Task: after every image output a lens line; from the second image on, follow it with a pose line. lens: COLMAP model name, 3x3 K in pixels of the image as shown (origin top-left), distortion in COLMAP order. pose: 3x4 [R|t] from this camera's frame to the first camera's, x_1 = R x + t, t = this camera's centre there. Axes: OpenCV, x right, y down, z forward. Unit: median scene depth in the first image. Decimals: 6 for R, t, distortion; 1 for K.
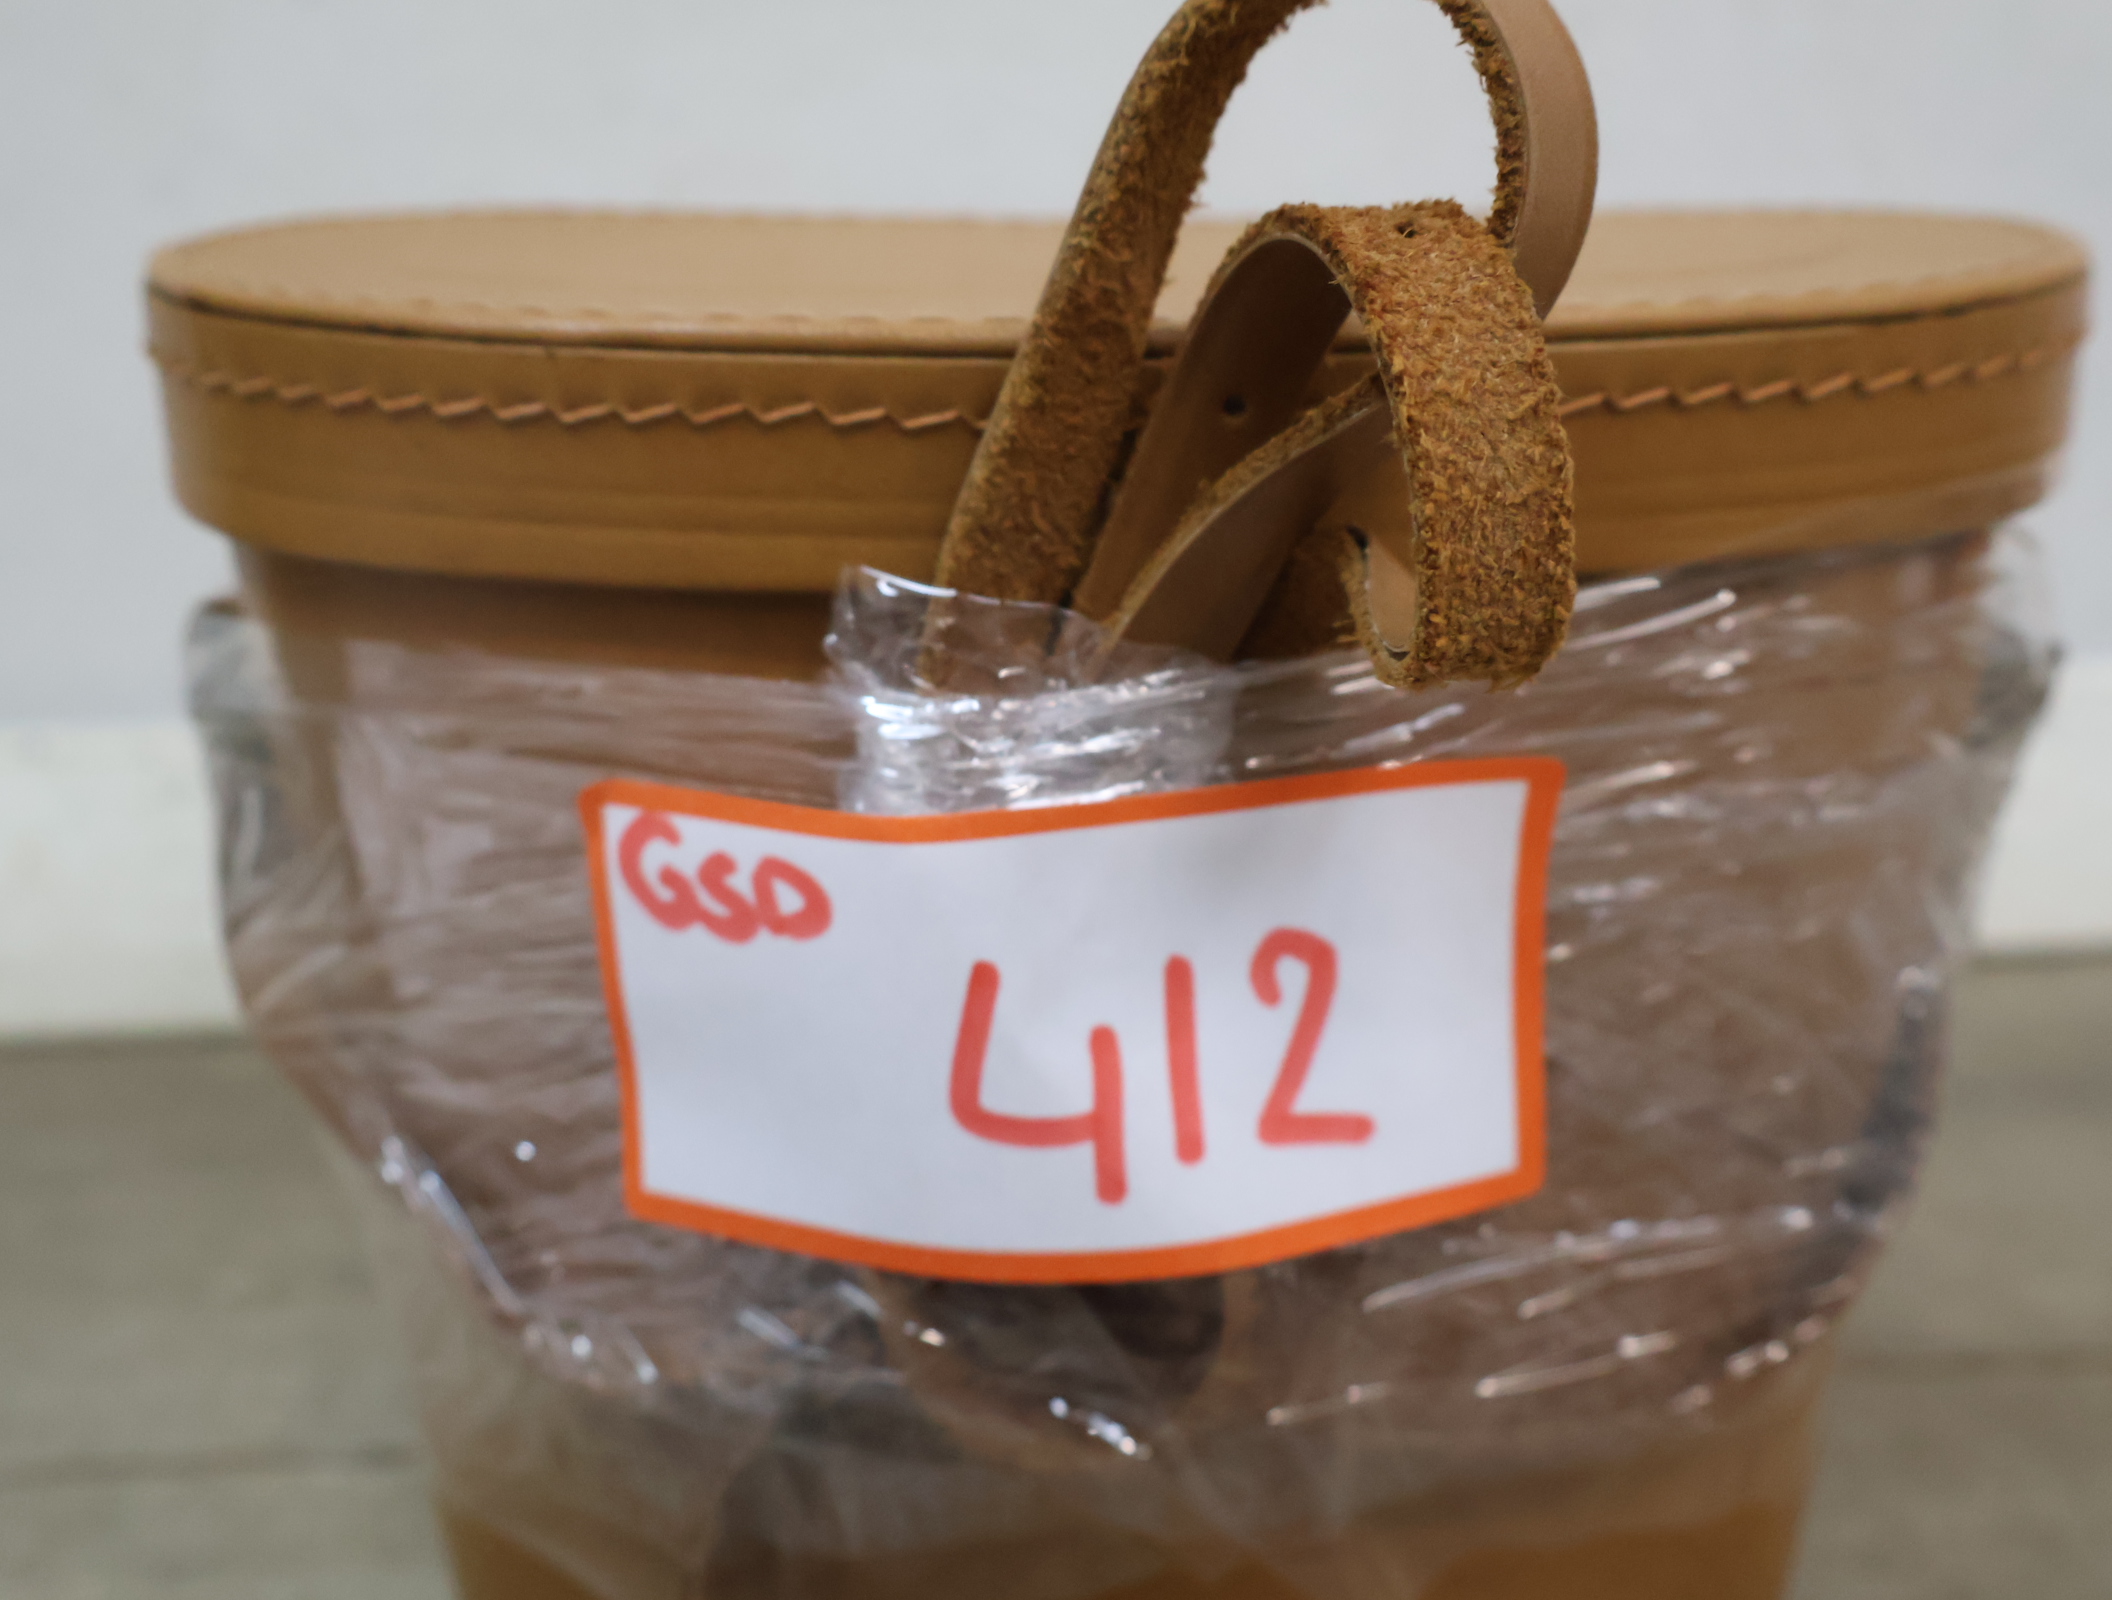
lens RADIAL K [[2433.0, 0, 1046.4], [0, 2433.0, 786.9], [0, 0, 1]] dist [0.012613, 0.010357]
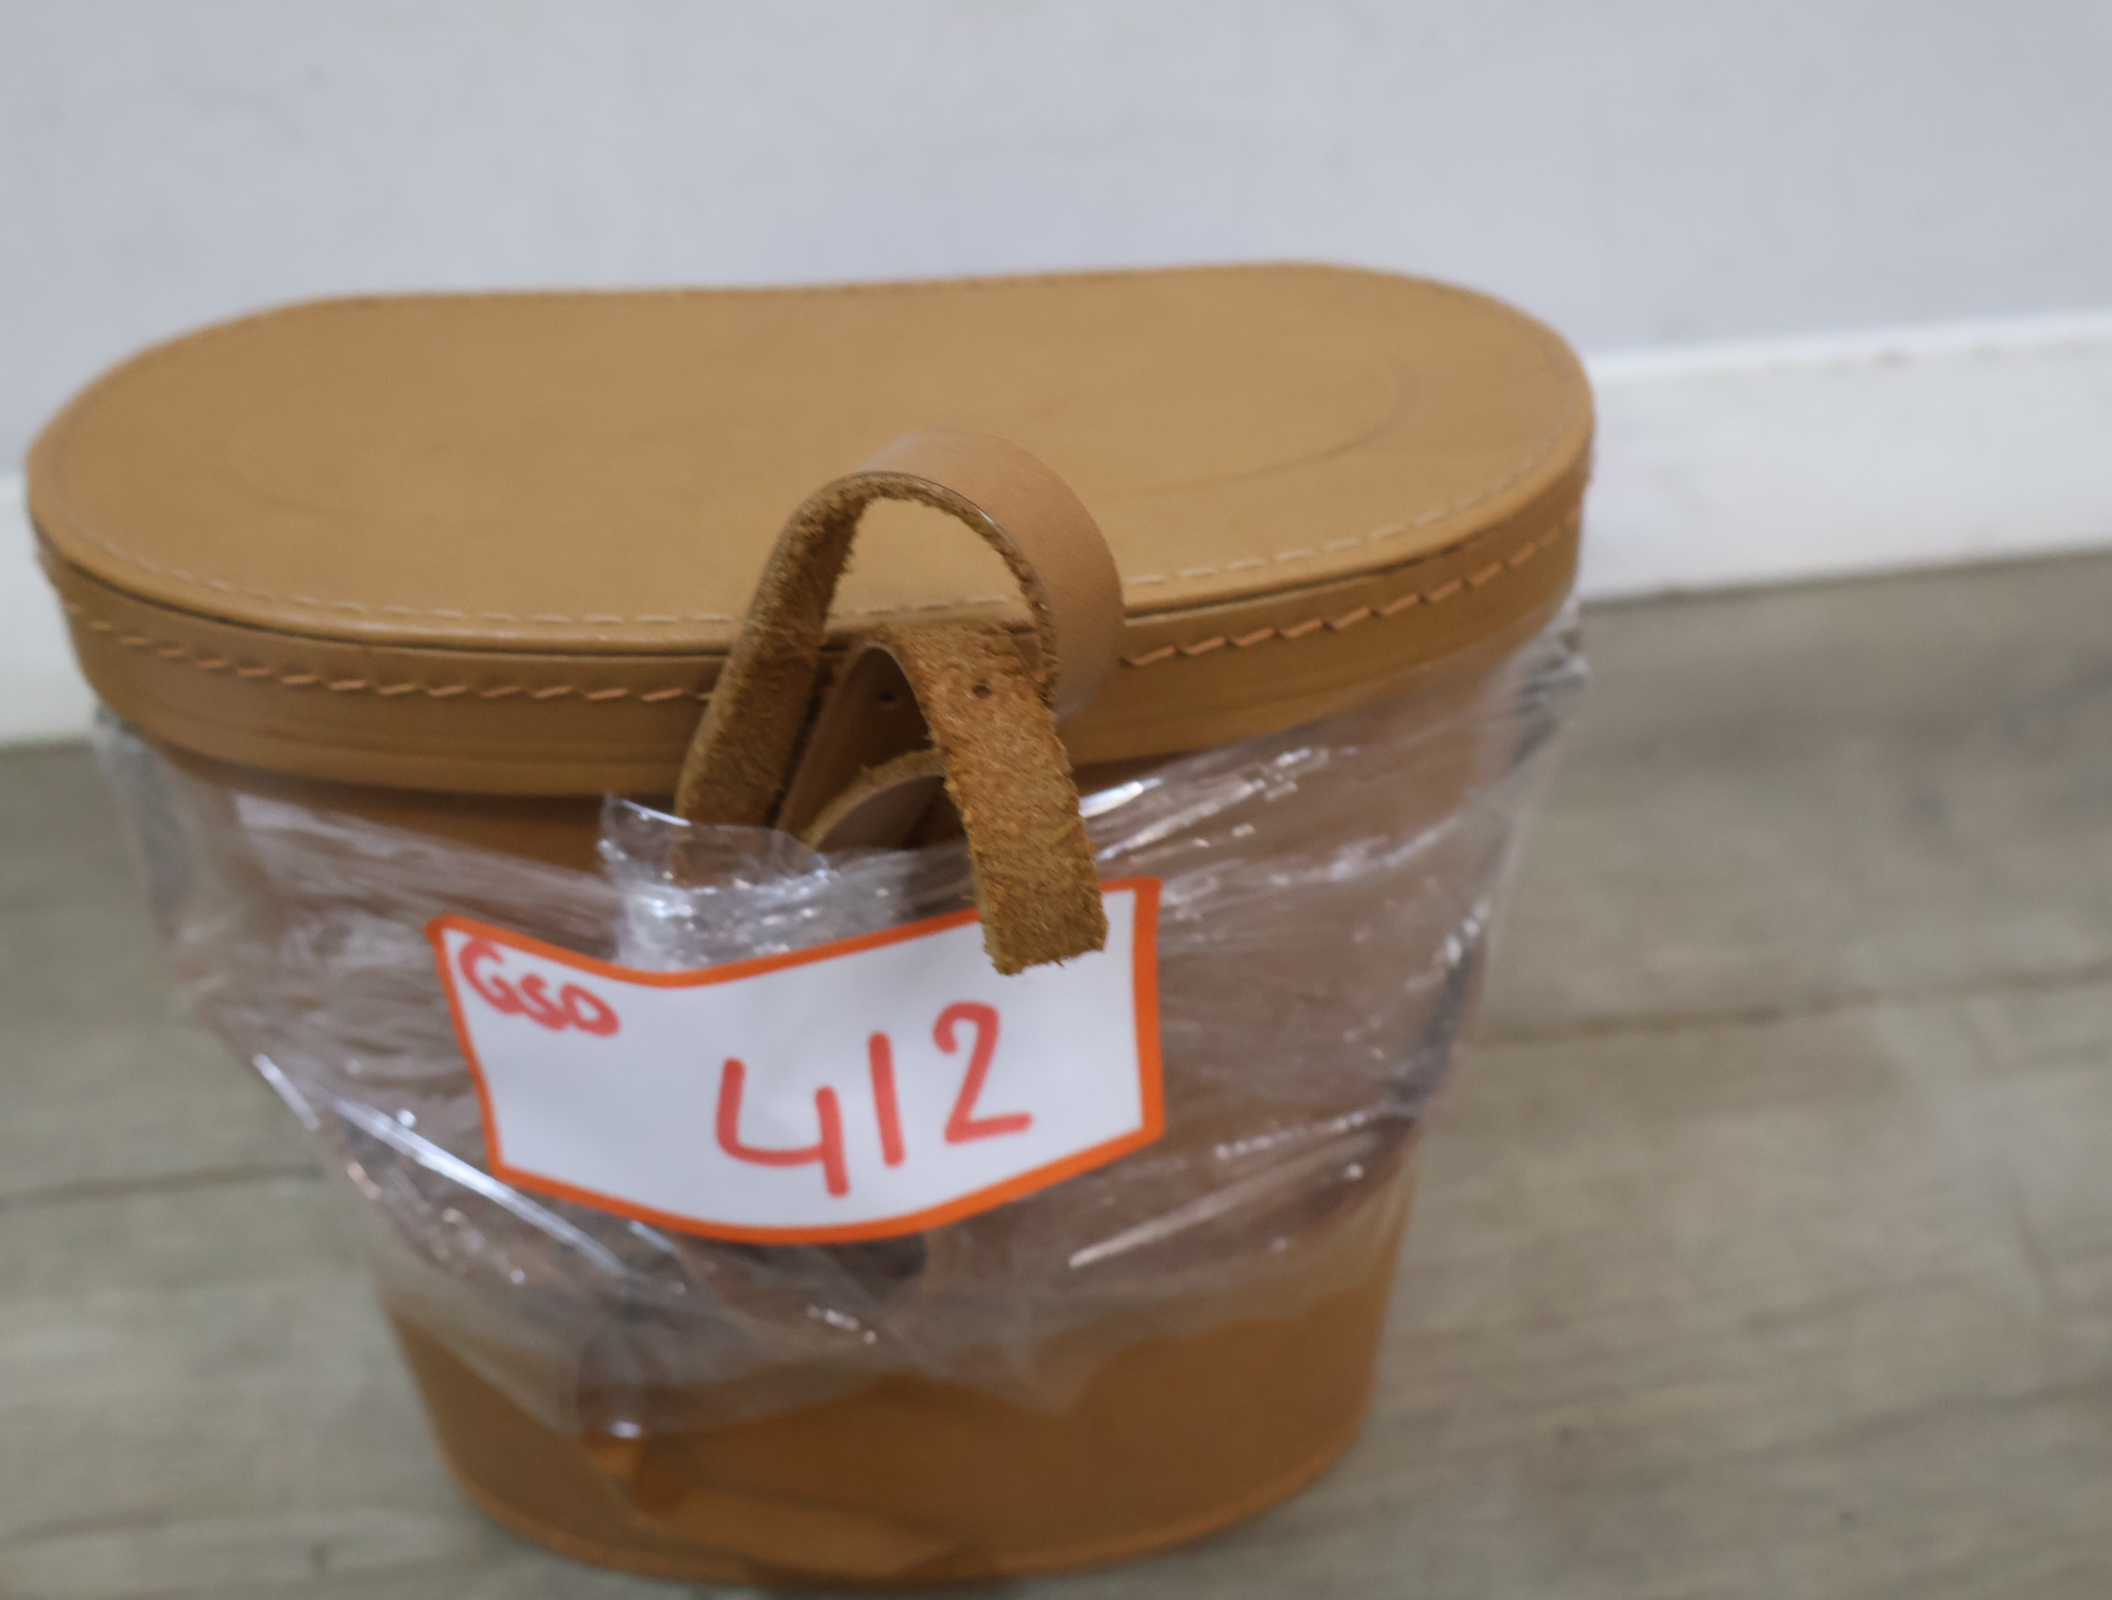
lens RADIAL K [[2433.0, 0, 1046.4], [0, 2433.0, 786.9], [0, 0, 1]] dist [0.012613, 0.010357]
pose [[0.998726, -0.038924, 0.032120, 0.113151], [0.027803, 0.955562, 0.293477, -0.473110], [-0.042115, -0.292210, 0.955426, -0.276319]]
